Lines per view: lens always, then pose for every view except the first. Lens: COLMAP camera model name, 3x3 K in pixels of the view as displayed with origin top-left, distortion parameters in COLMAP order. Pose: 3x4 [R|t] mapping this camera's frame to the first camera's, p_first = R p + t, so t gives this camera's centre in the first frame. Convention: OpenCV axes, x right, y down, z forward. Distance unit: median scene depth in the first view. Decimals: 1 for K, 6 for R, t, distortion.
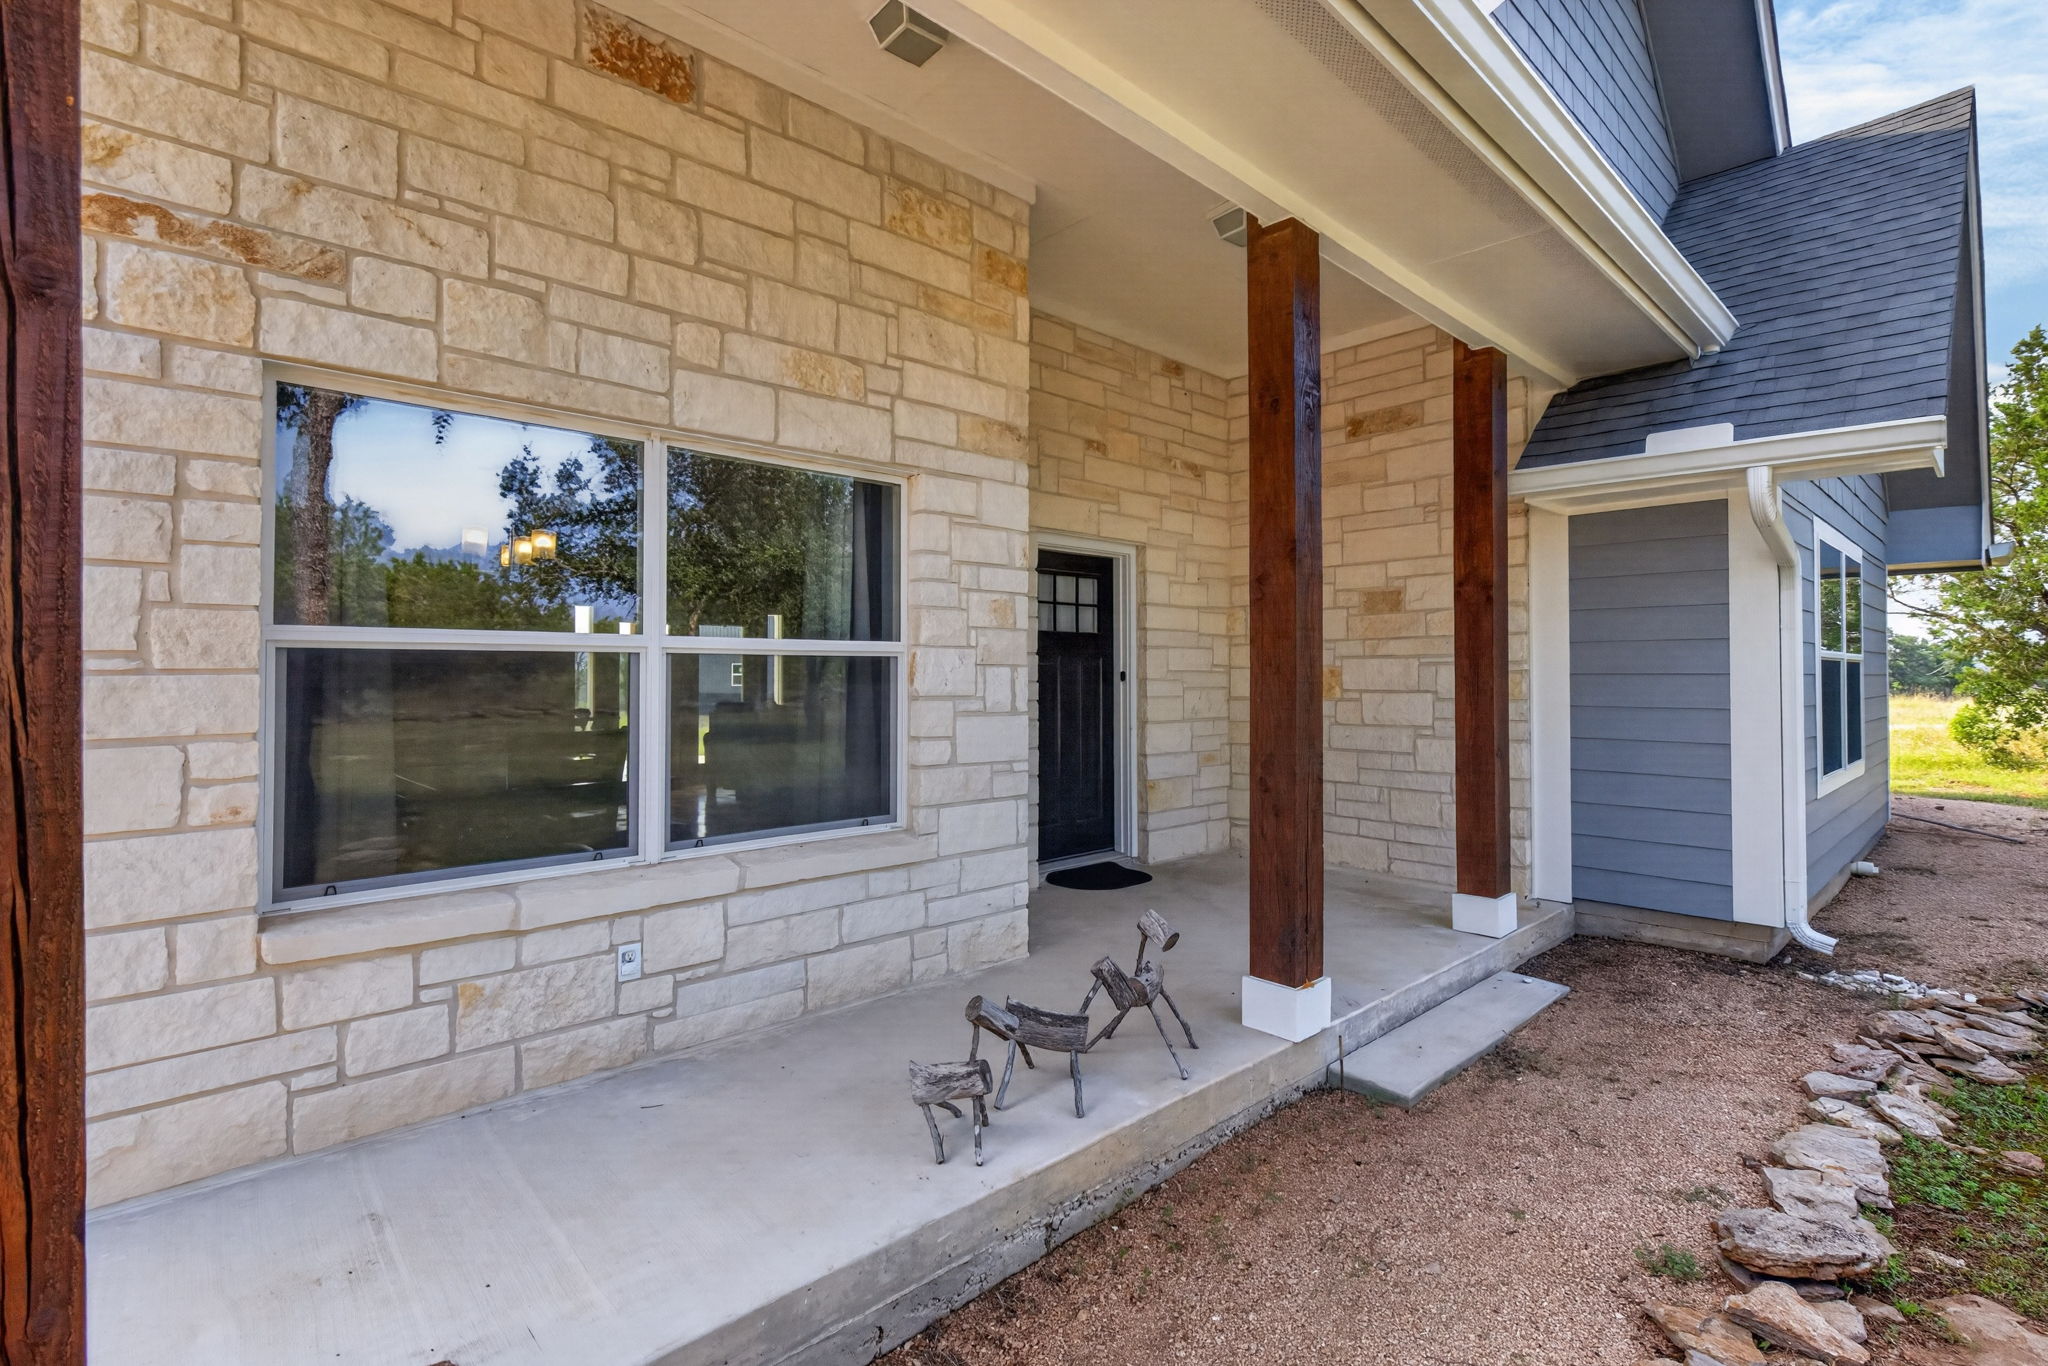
lens RADIAL K [[939.2, 0, 987.4], [0, 939.2, 658.7], [0, 0, 1]] dist [-0.002831, 0.000470]
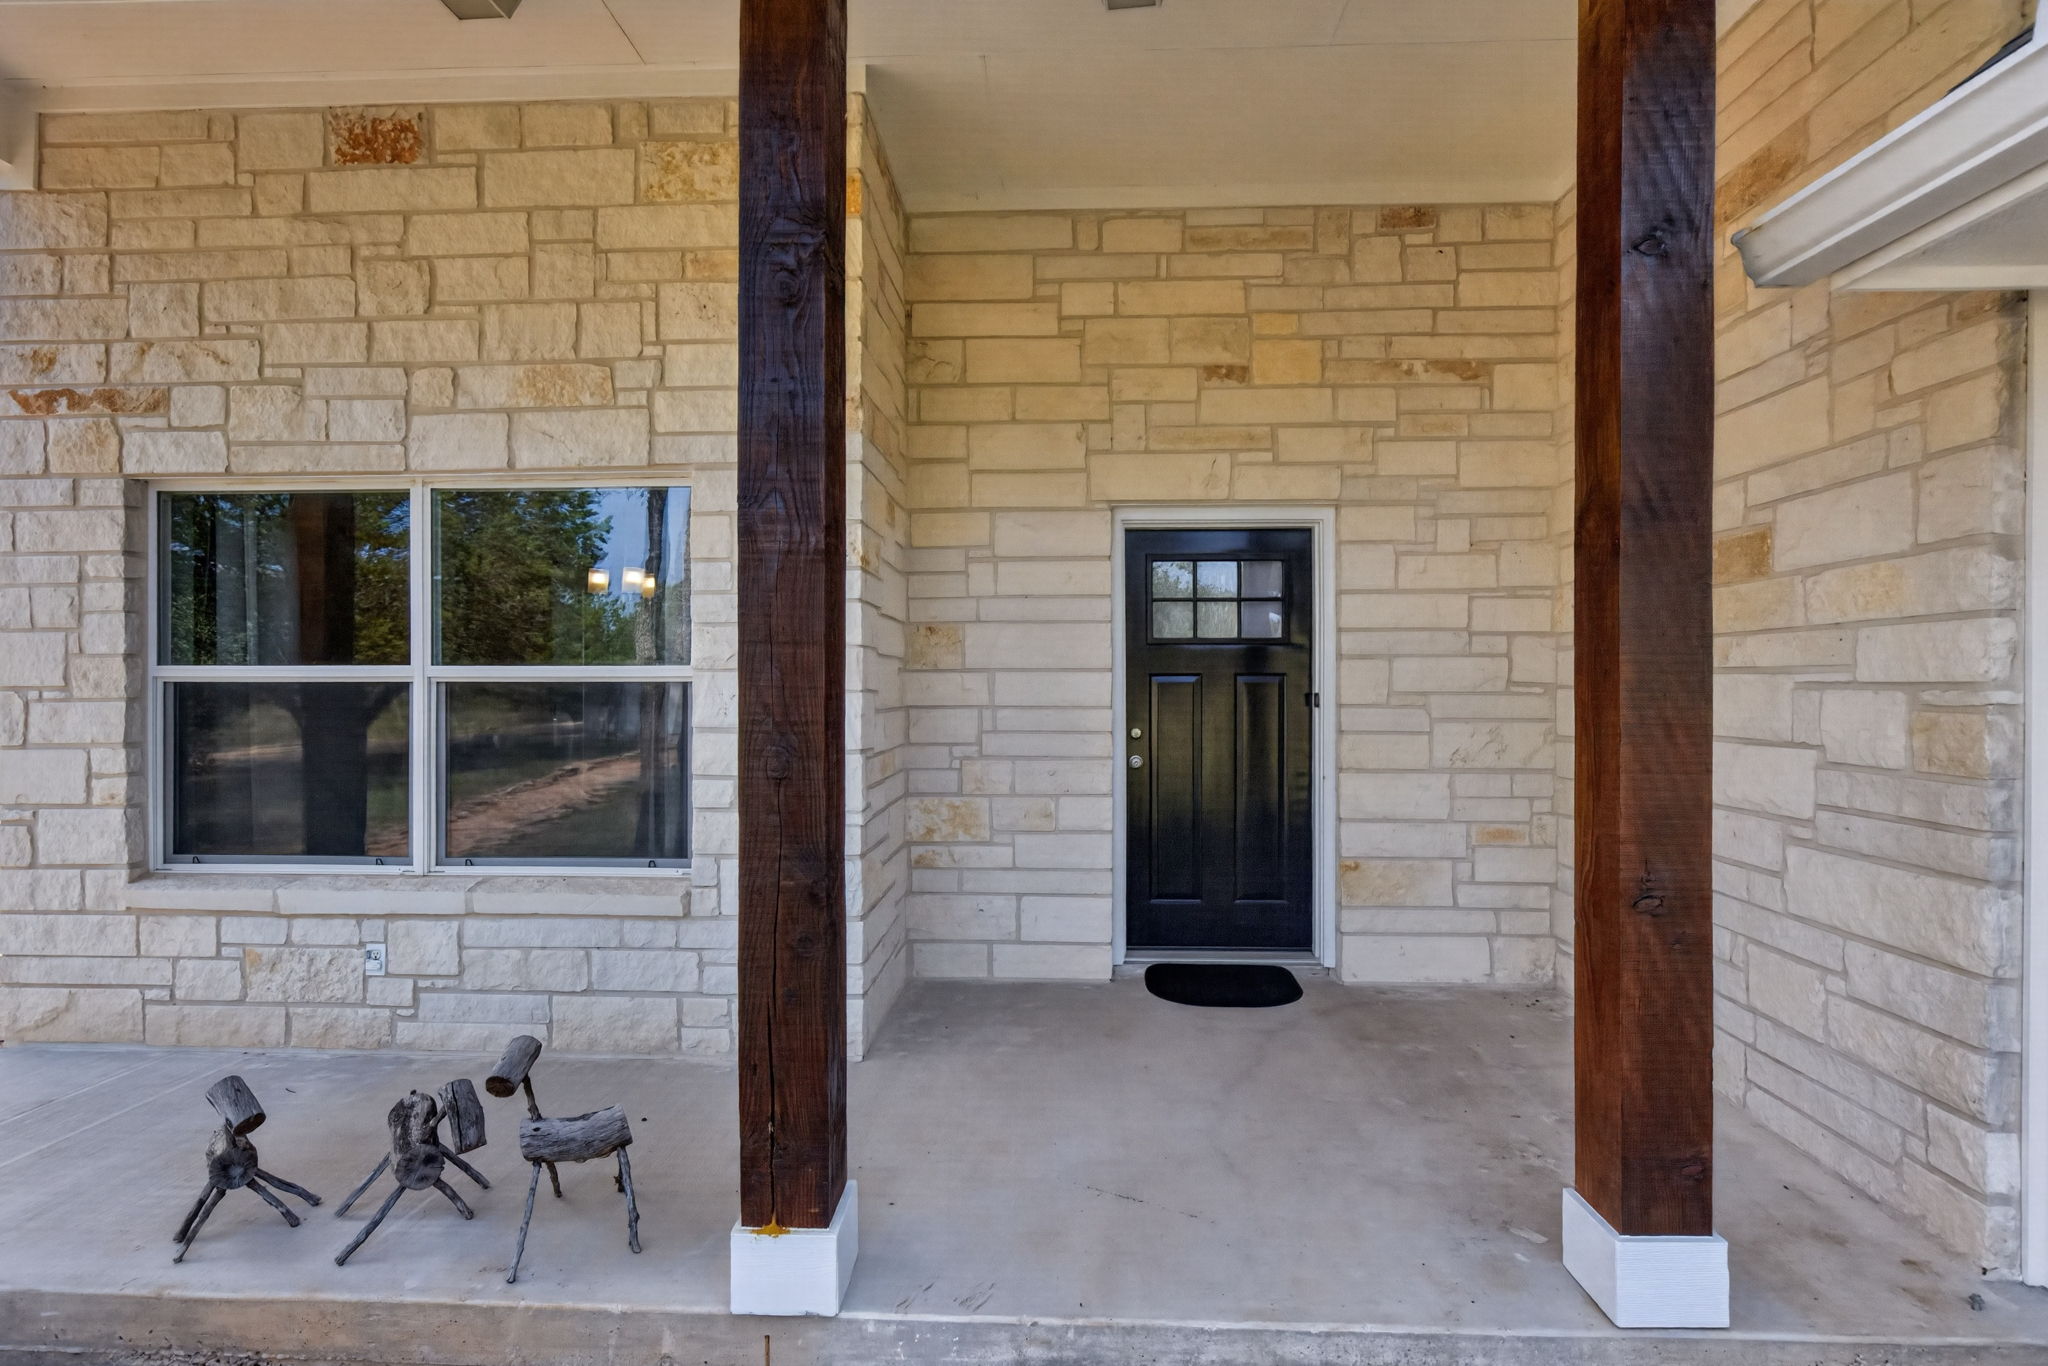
lens RADIAL K [[939.2, 0, 1034.4], [0, 939.2, 684.1], [0, 0, 1]] dist [-0.002831, 0.000470]
pose [[0.718125, 0.002700, -0.695909, 0.934517], [0.012034, 0.999795, 0.016298, -0.013059], [0.695810, -0.020079, 0.717945, 0.730965]]
